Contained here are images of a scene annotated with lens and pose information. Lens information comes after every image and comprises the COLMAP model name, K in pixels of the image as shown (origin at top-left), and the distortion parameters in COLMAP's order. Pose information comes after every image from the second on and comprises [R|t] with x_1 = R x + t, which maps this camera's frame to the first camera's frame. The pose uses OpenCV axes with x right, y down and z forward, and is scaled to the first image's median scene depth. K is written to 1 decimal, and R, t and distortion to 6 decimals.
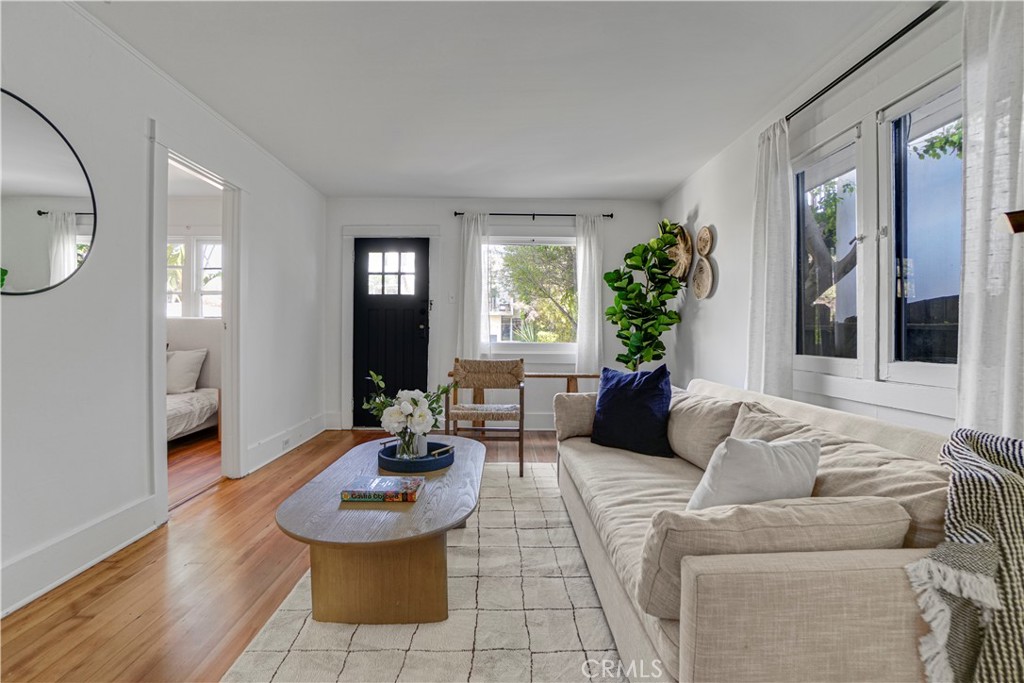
lens RADIAL K [[463.6, 0, 514.5], [0, 463.6, 336.0], [0, 0, 1]] dist [-0.062078, 0.024410]
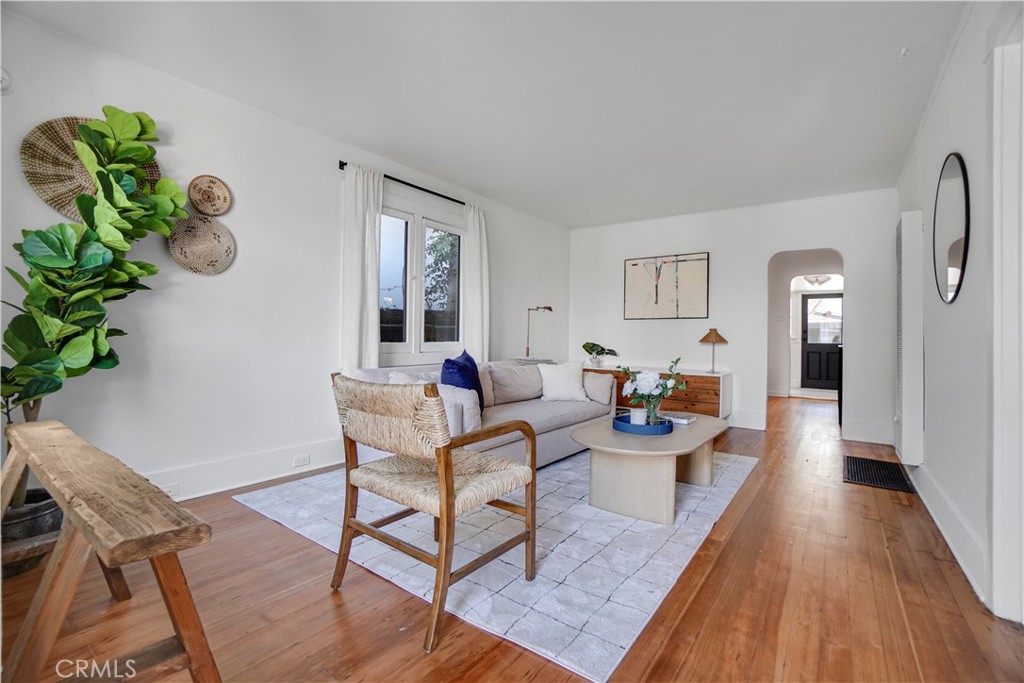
lens RADIAL K [[457.6, 0, 512.0], [0, 457.6, 341.5], [0, 0, 1]] dist [-0.058308, 0.024347]
pose [[-0.775872, -0.009091, 0.630825, -0.833010], [-0.004110, 0.999948, 0.009355, 0.033829], [-0.630877, 0.004666, -0.775869, 2.481279]]
